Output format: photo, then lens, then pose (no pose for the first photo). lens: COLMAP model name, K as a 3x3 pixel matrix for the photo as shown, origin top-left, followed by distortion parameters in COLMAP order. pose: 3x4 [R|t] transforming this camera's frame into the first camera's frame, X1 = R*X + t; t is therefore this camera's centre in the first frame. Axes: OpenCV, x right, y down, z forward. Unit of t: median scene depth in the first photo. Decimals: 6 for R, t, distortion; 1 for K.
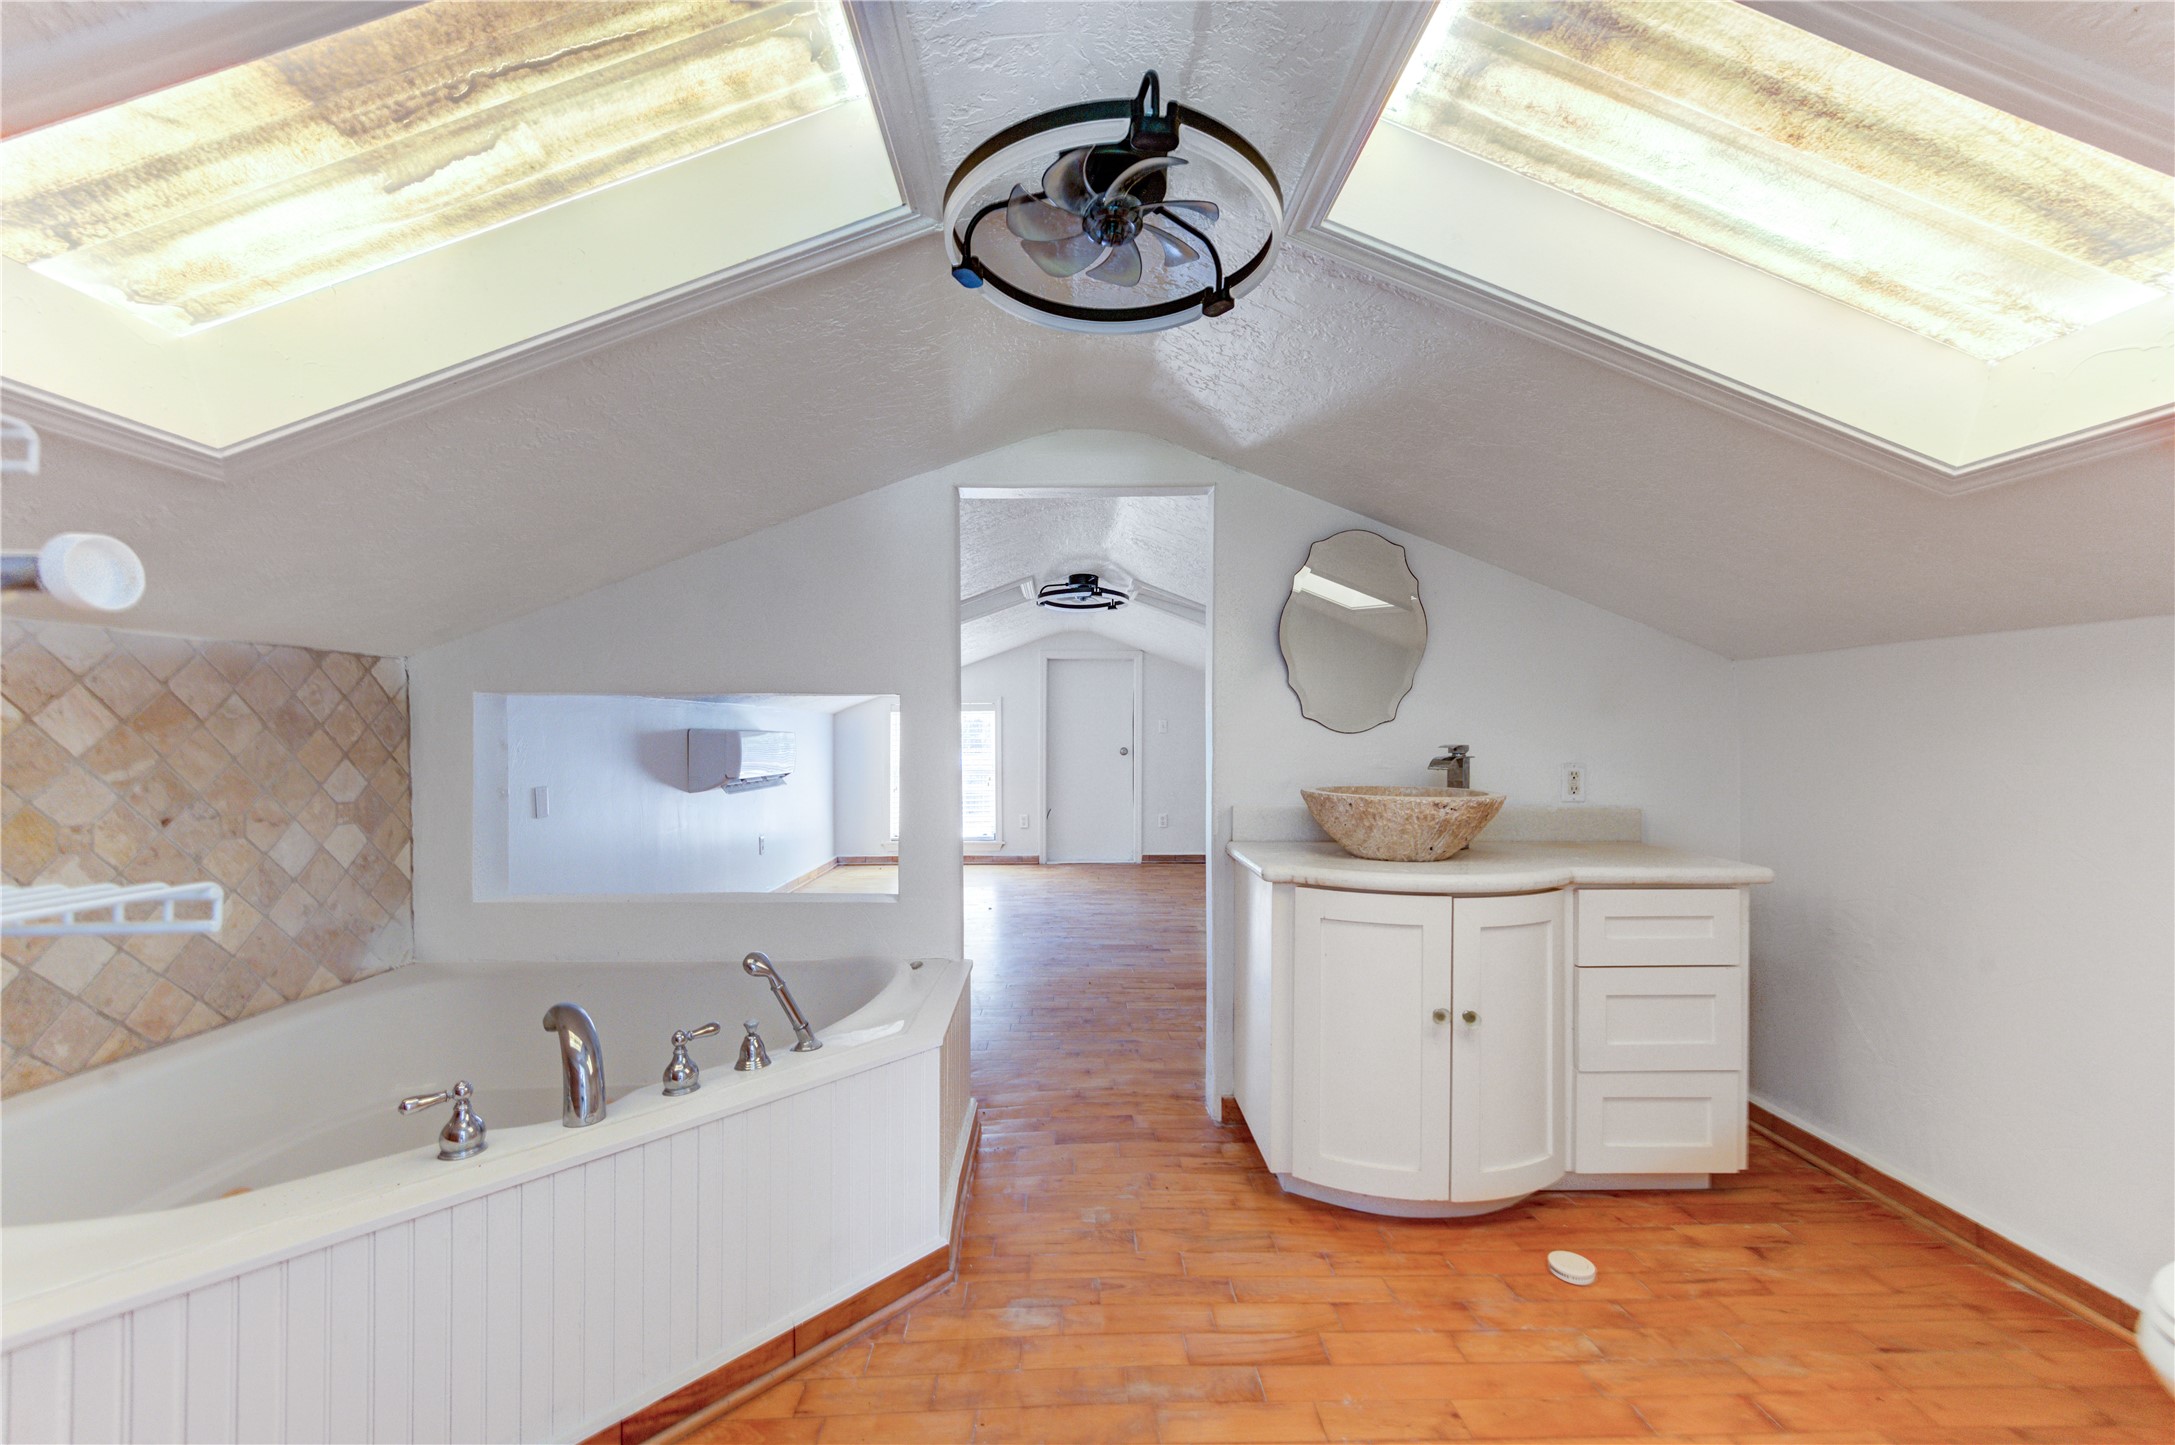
lens RADIAL K [[851.1, 0, 1095.3], [0, 851.1, 735.2], [0, 0, 1]] dist [0.001724, -0.000026]
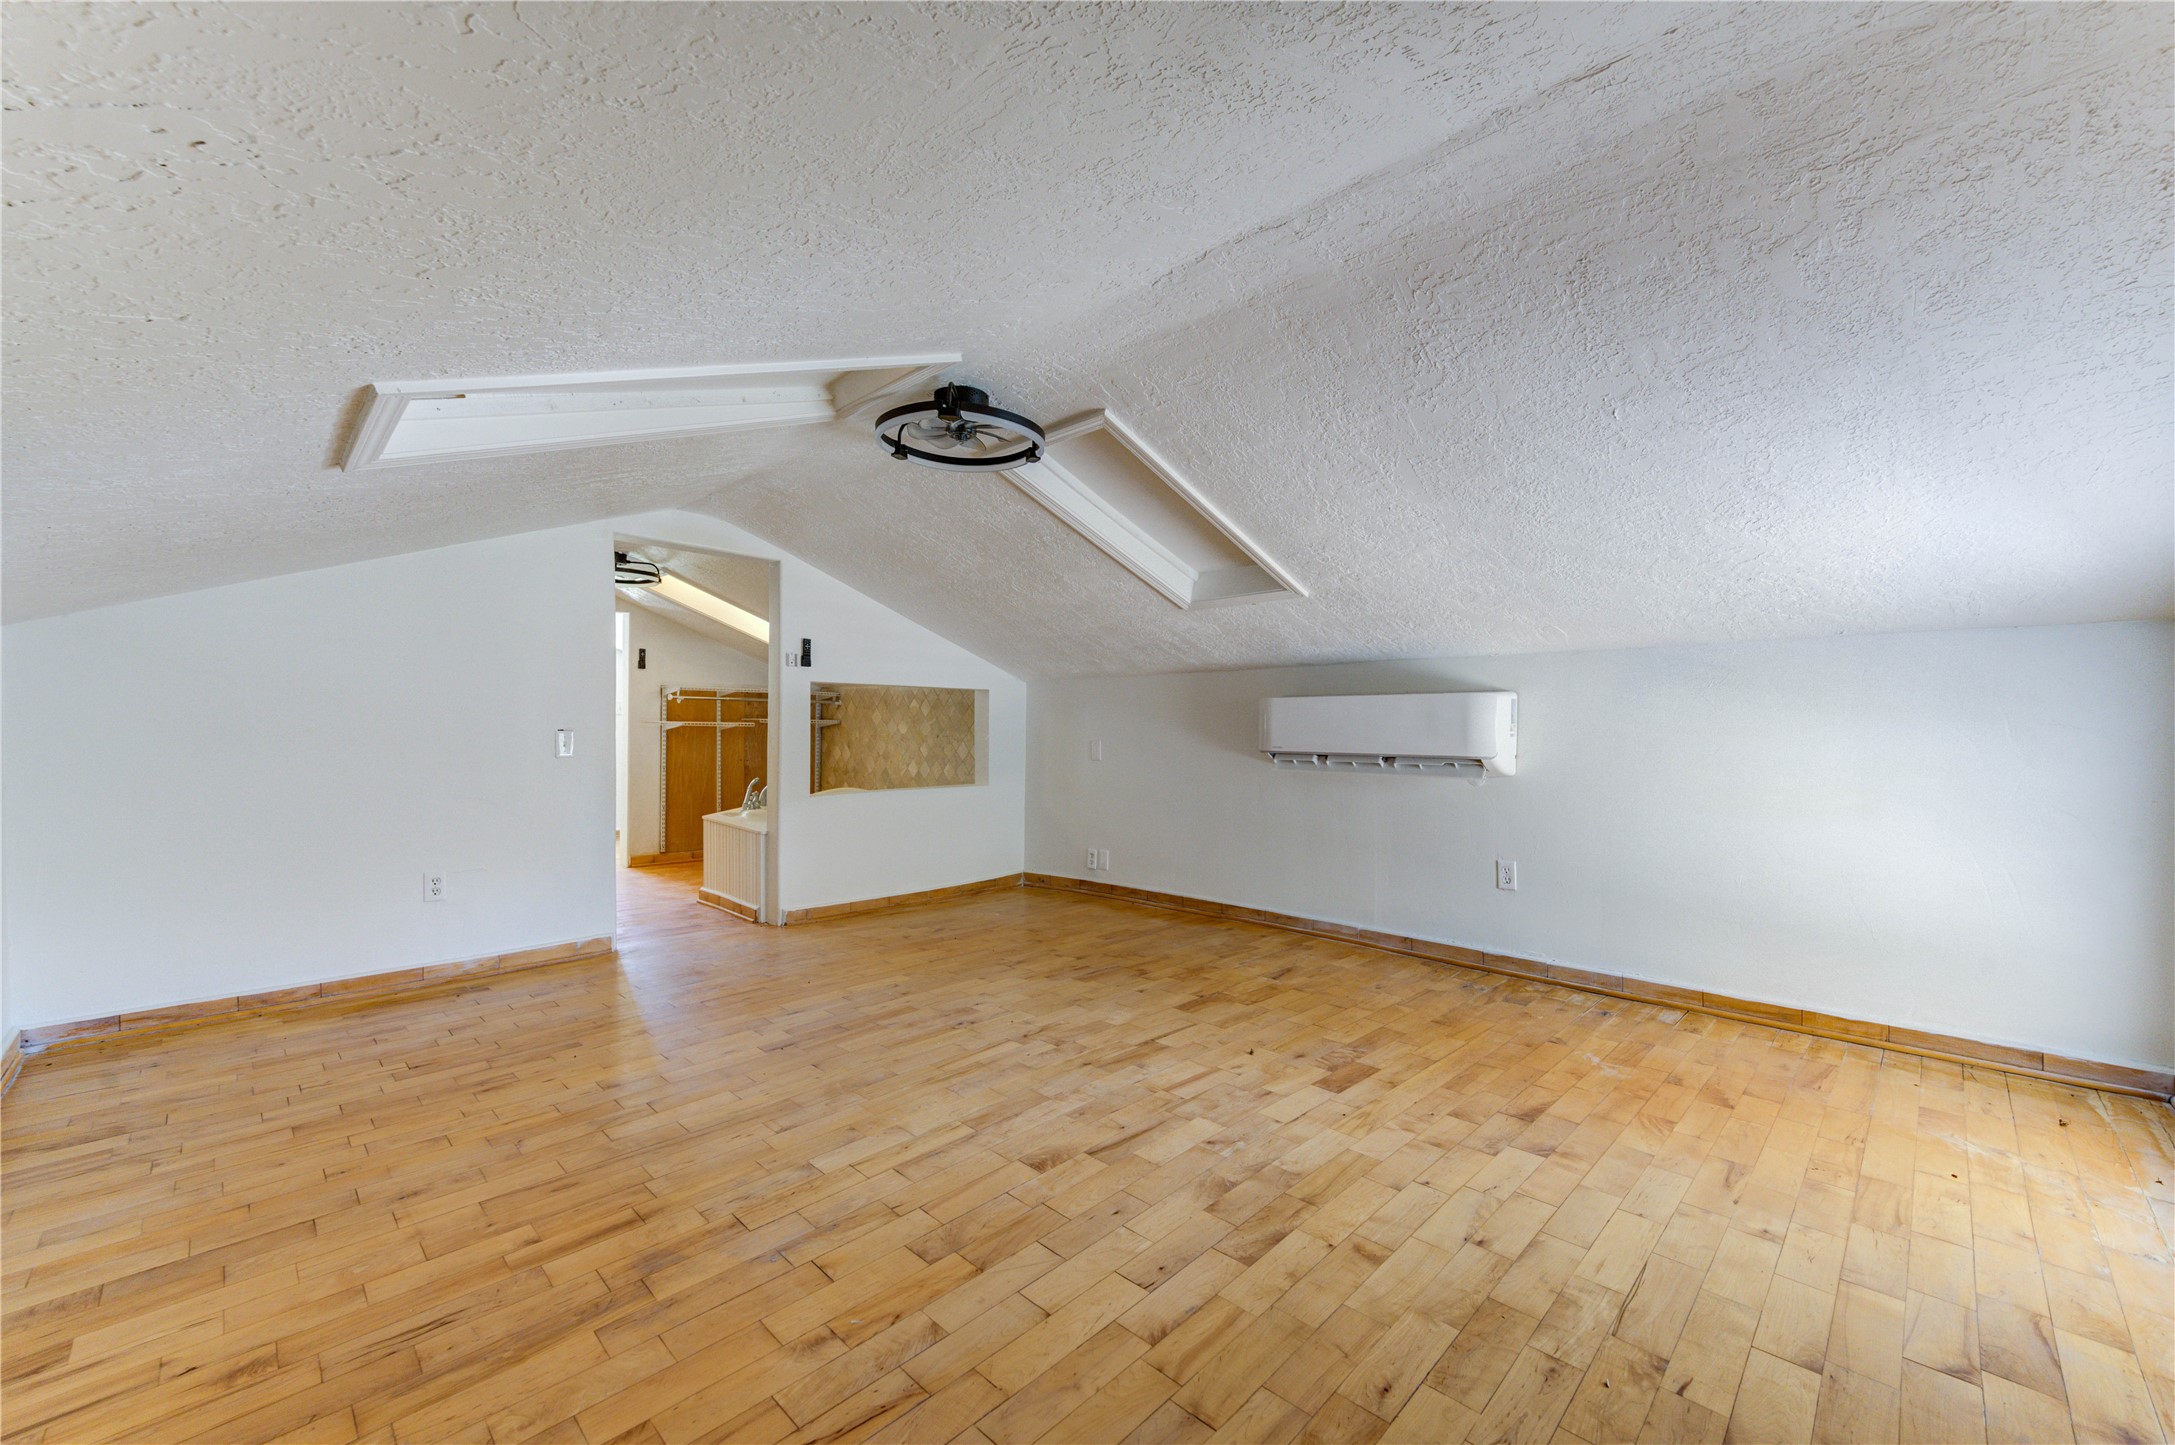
lens RADIAL K [[856.4, 0, 1102.2], [0, 856.4, 732.7], [0, 0, 1]] dist [0.002229, 0.000104]
pose [[-0.720283, -0.001152, -0.693680, 0.696052], [-0.004261, 0.999987, 0.002765, 0.063402], [0.693668, 0.004947, -0.720278, 3.342271]]
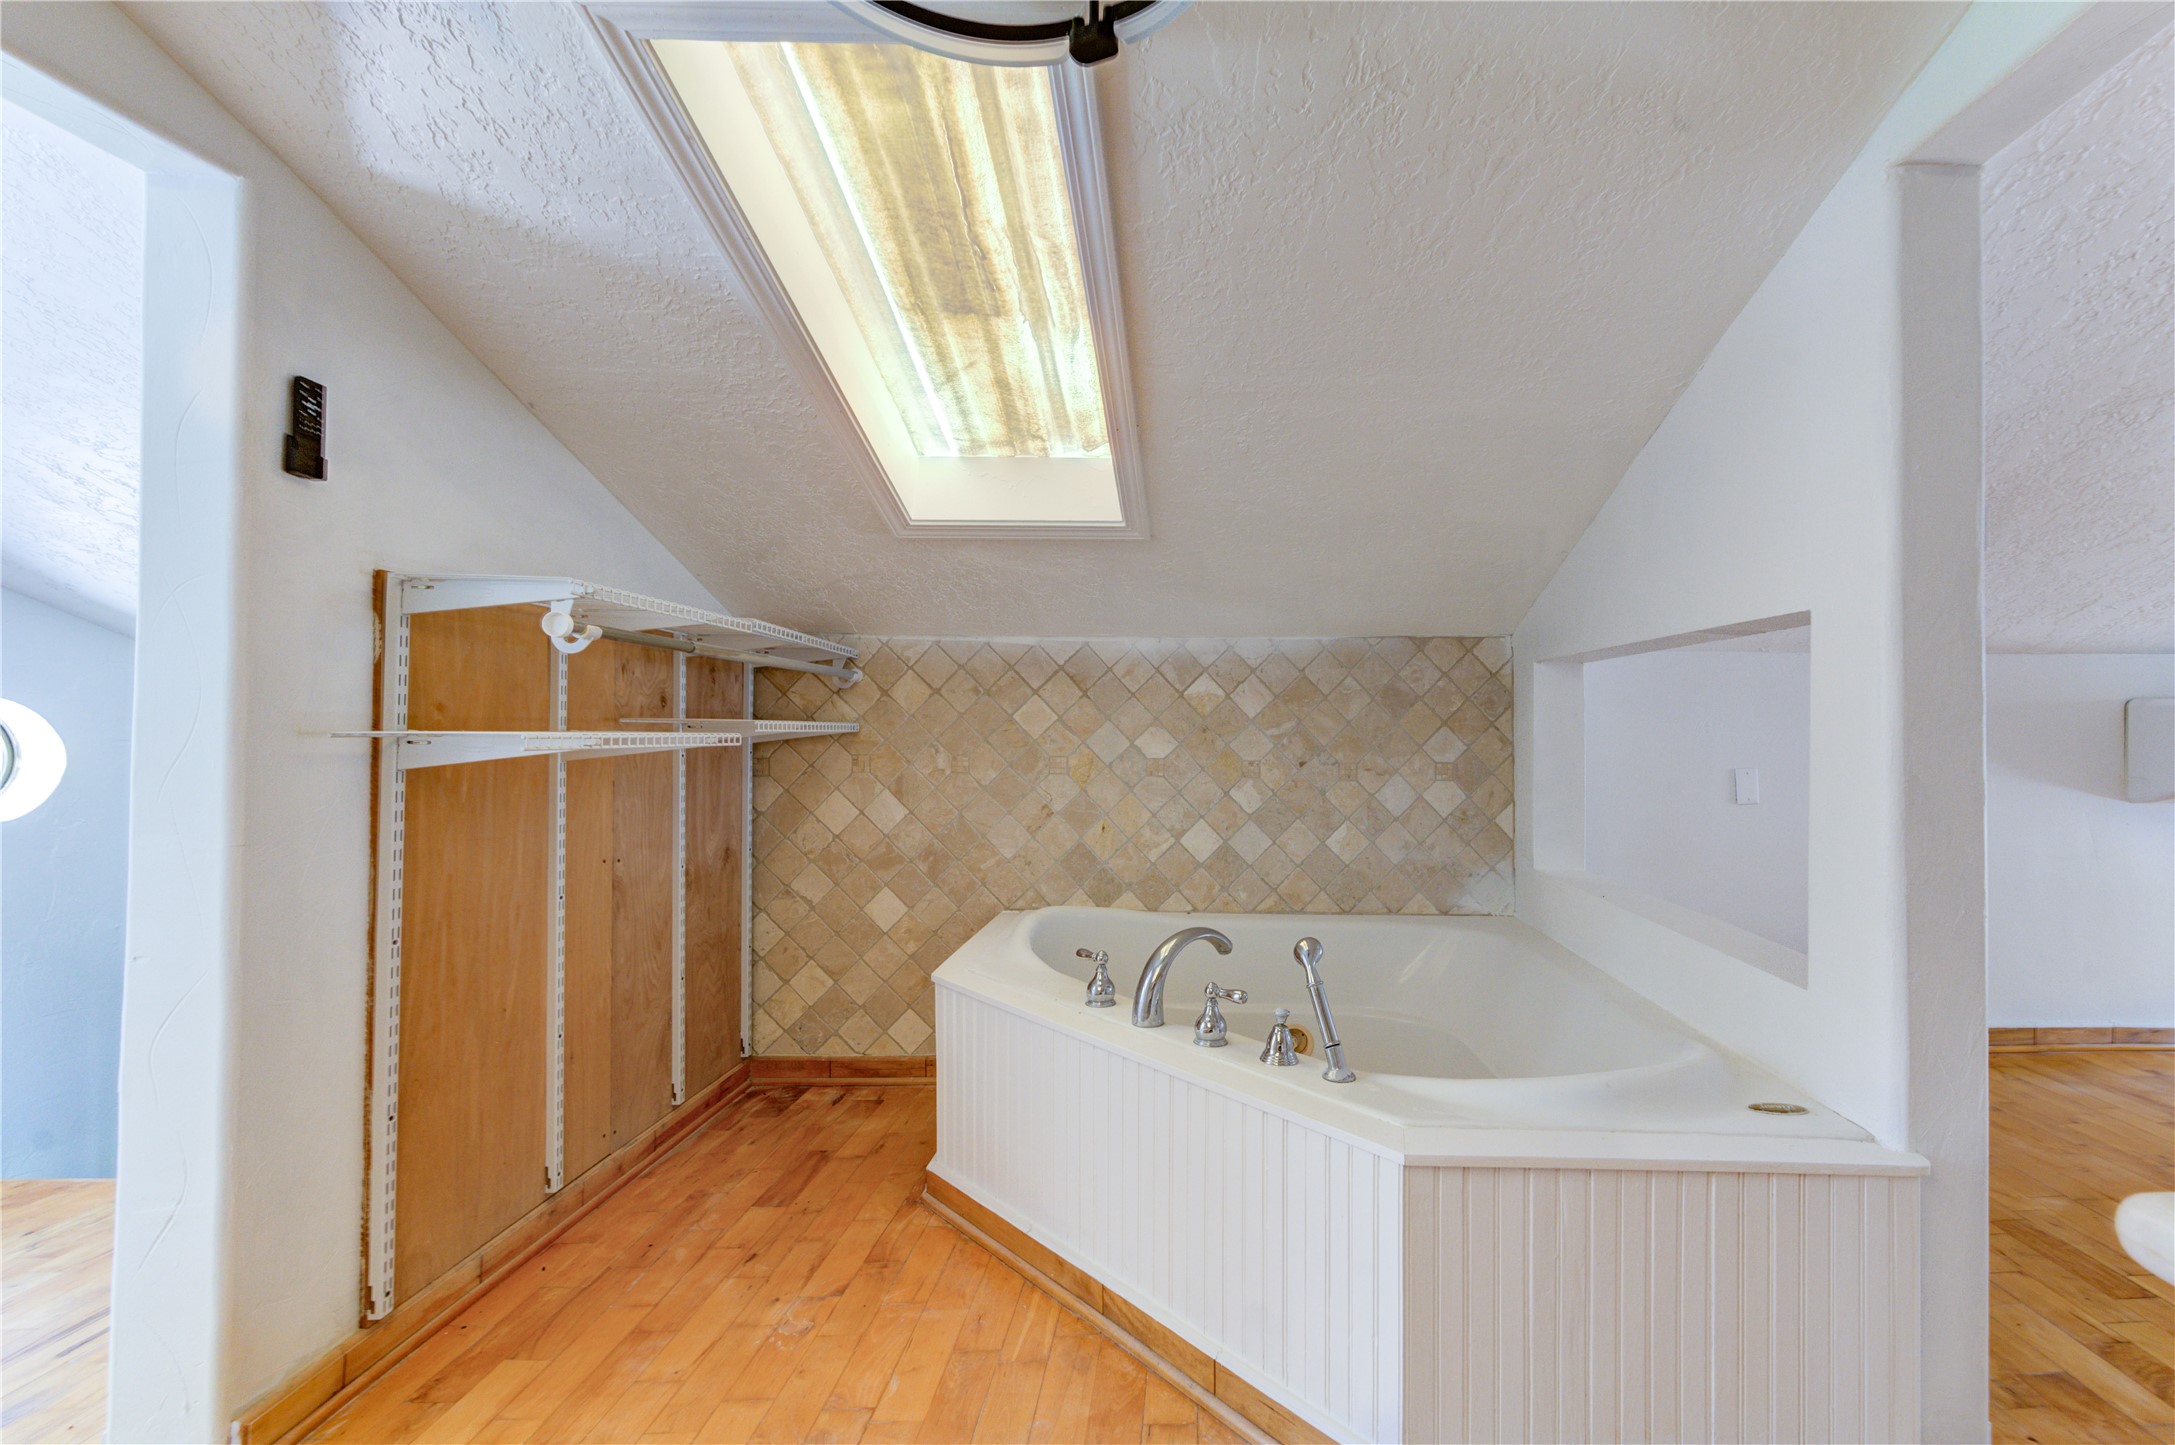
lens RADIAL K [[915.0, 0, 1229.4], [0, 915.0, 726.6], [0, 0, 1]] dist [0.000566, -0.000143]
pose [[-0.013574, -0.004960, -0.999896, 0.431765], [-0.003323, 0.999982, -0.004916, 0.037922], [0.999902, 0.003256, -0.013590, 0.759571]]
